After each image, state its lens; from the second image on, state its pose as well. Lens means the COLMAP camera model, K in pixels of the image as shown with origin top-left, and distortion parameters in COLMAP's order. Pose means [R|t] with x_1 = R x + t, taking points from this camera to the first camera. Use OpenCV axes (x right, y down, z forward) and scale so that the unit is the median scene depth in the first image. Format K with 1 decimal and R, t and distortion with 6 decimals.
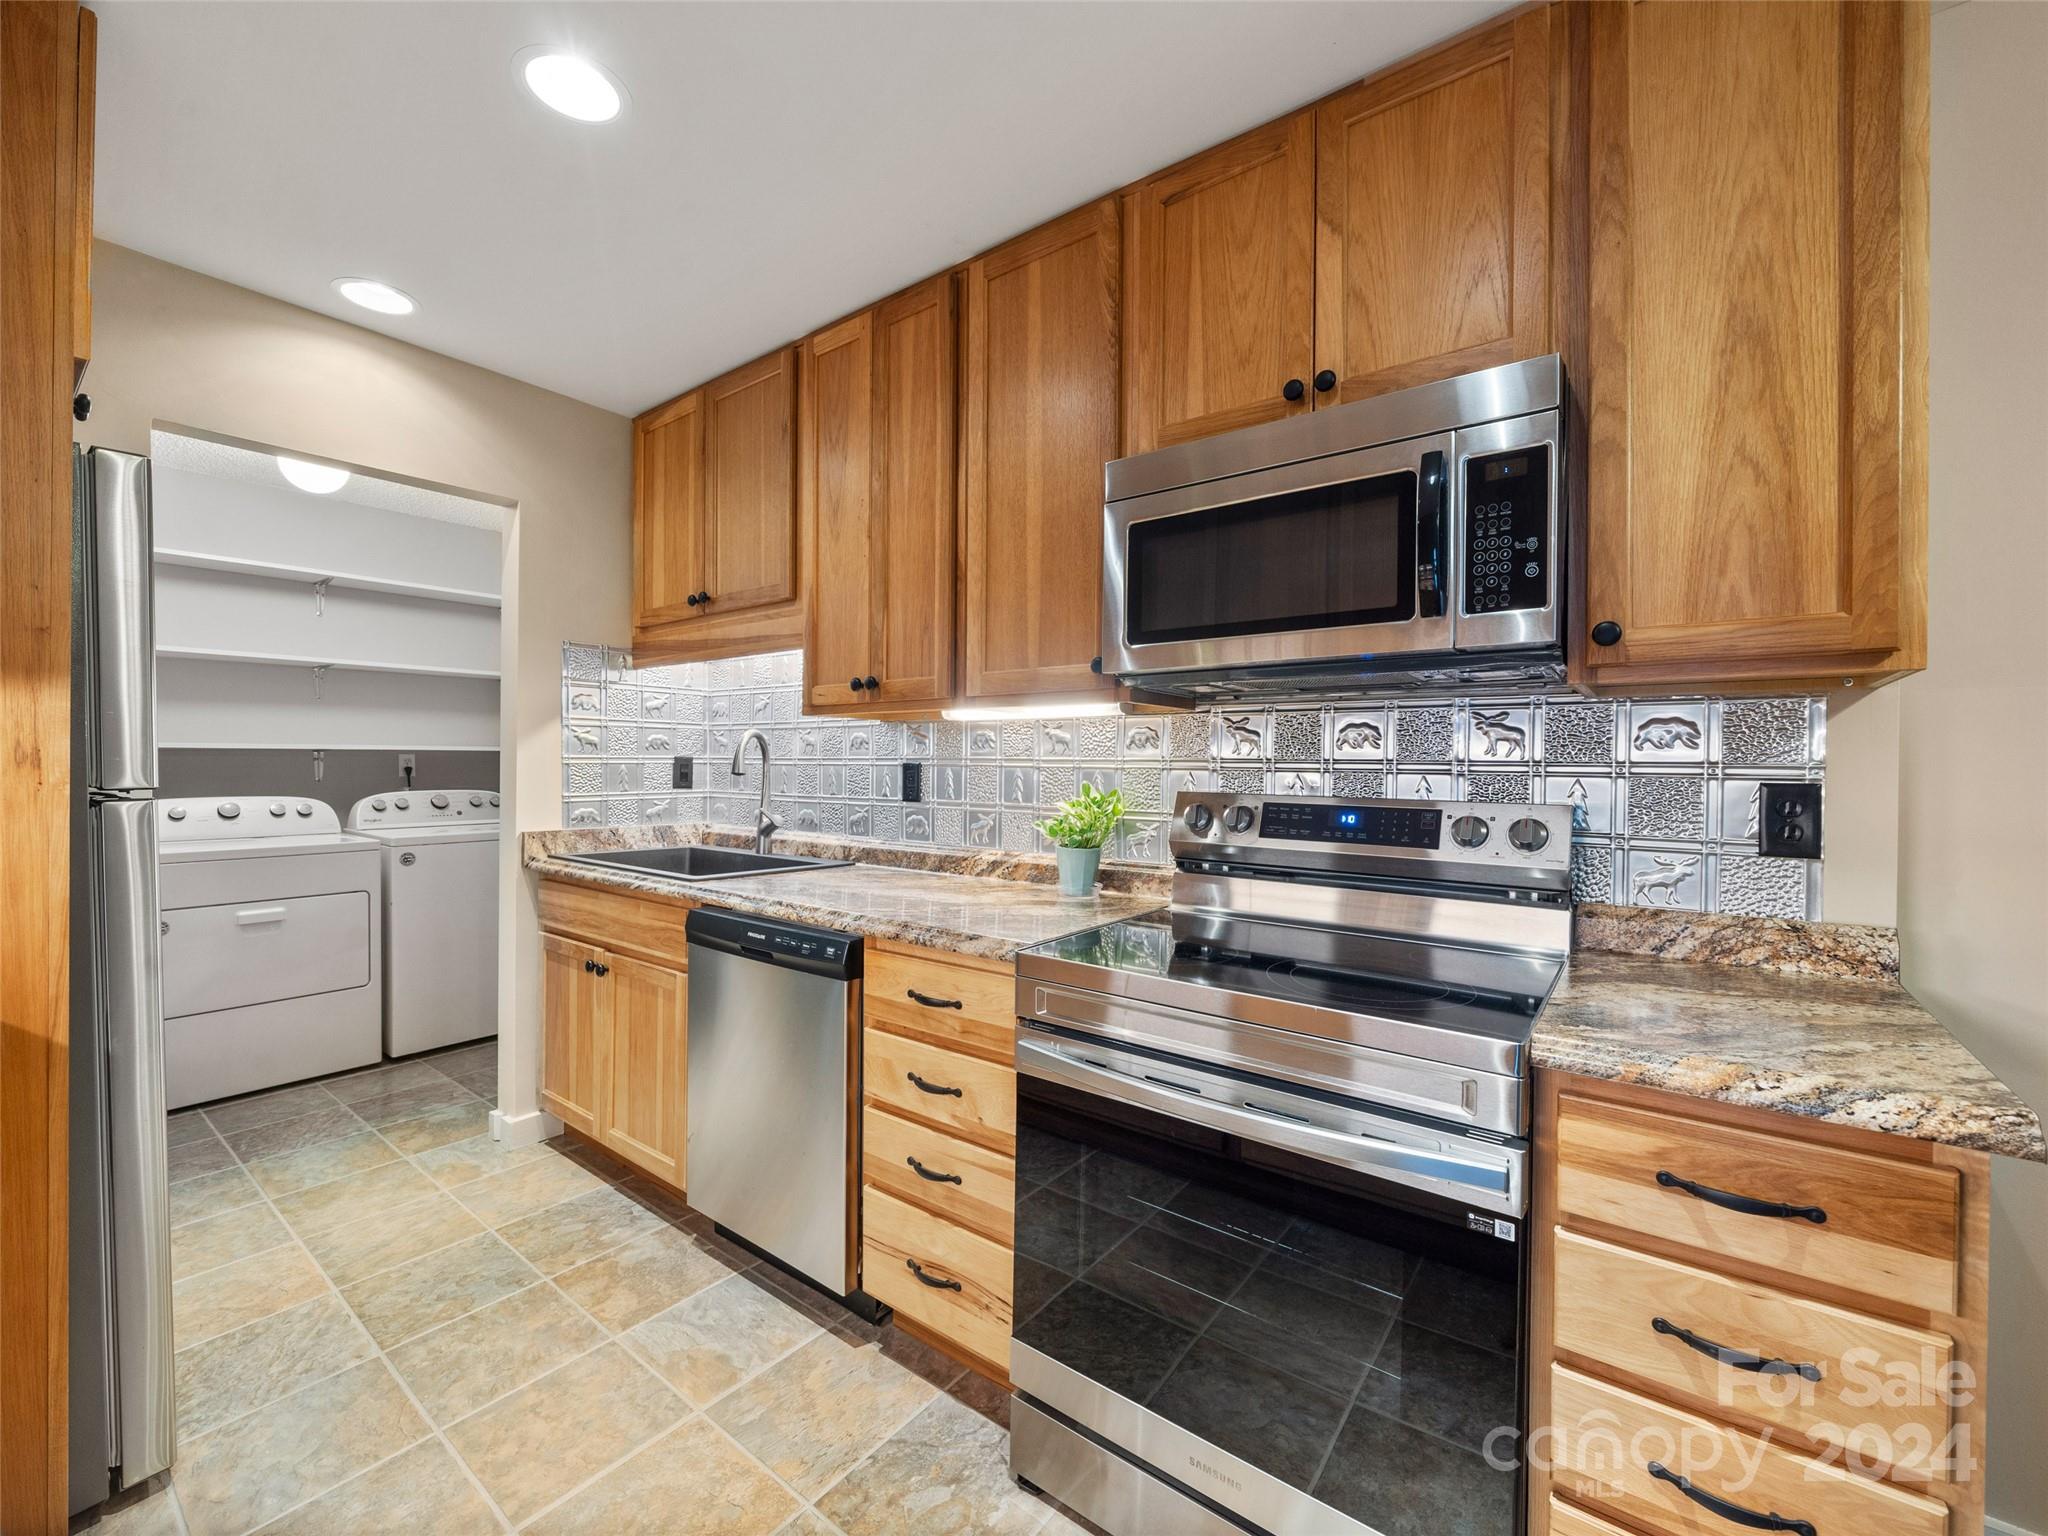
lens RADIAL K [[851.1, 0, 1040.0], [0, 851.1, 769.3], [0, 0, 1]] dist [-0.005042, -0.000257]
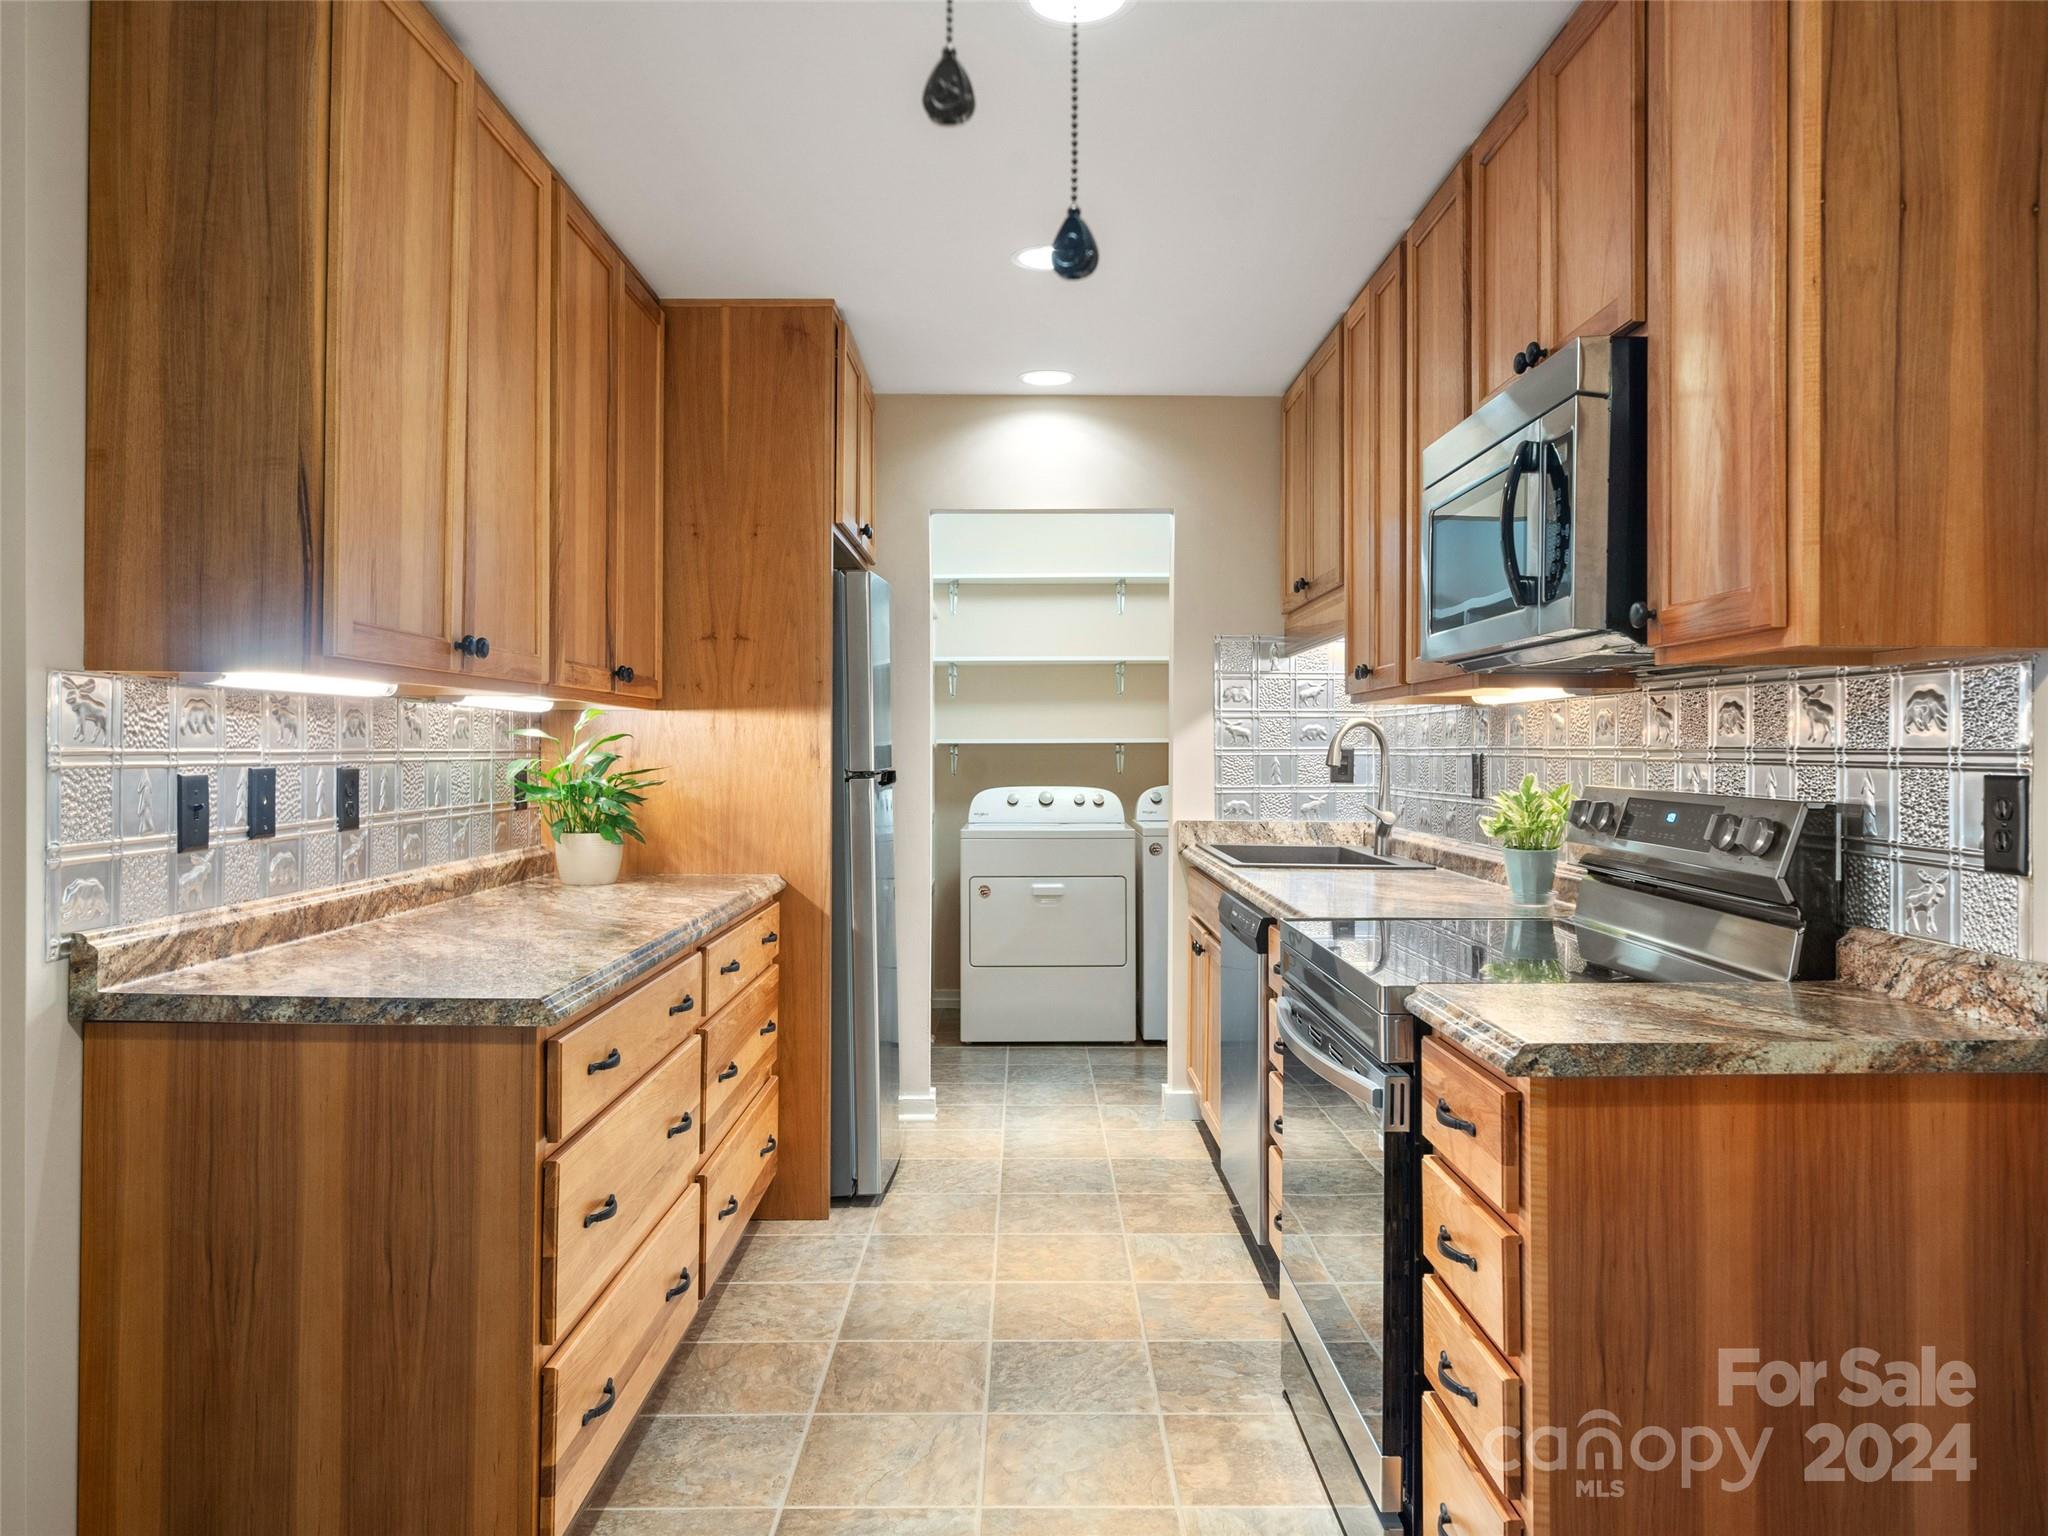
lens RADIAL K [[1459.1, 0, 1039.4], [0, 1459.1, 746.0], [0, 0, 1]] dist [0.007867, -0.002917]
pose [[0.612273, -0.008673, -0.790599, 0.900249], [-0.002320, 0.999916, -0.012766, 0.005744], [0.790643, 0.009651, 0.612201, -0.310373]]
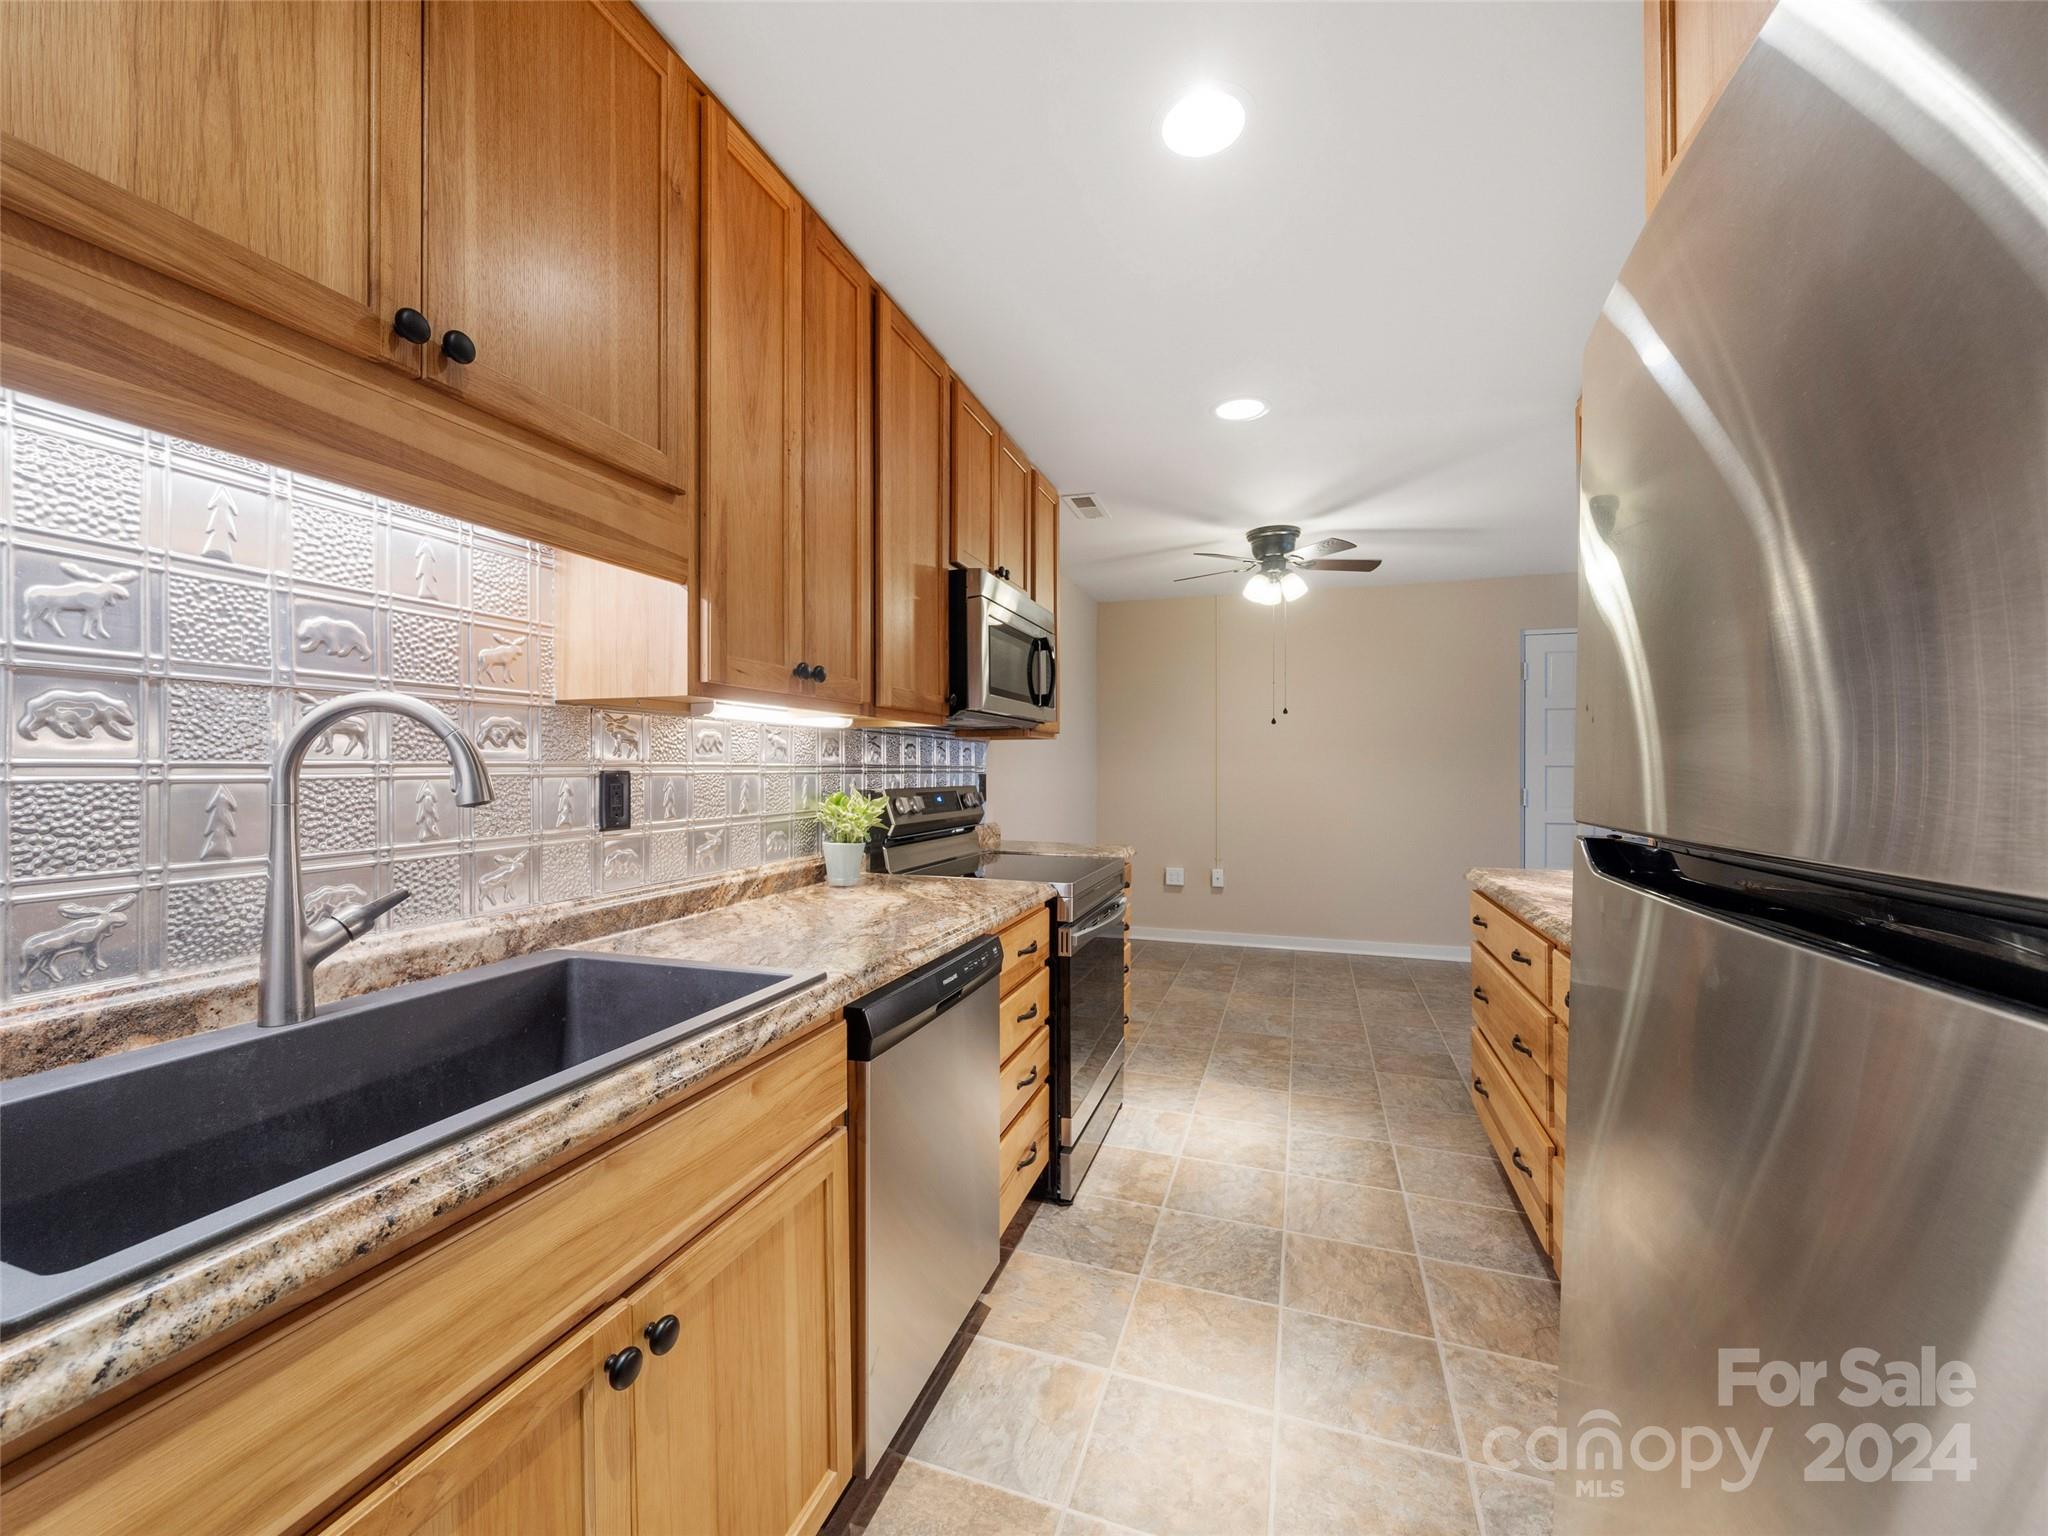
lens RADIAL K [[790.5, 0, 1018.1], [0, 790.5, 767.8], [0, 0, 1]] dist [-0.005461, 0.000305]
pose [[-0.300284, -0.011391, 0.953782, -0.997244], [-0.000244, 0.999930, 0.011866, -0.021050], [-0.953850, 0.003330, -0.300266, 1.065823]]
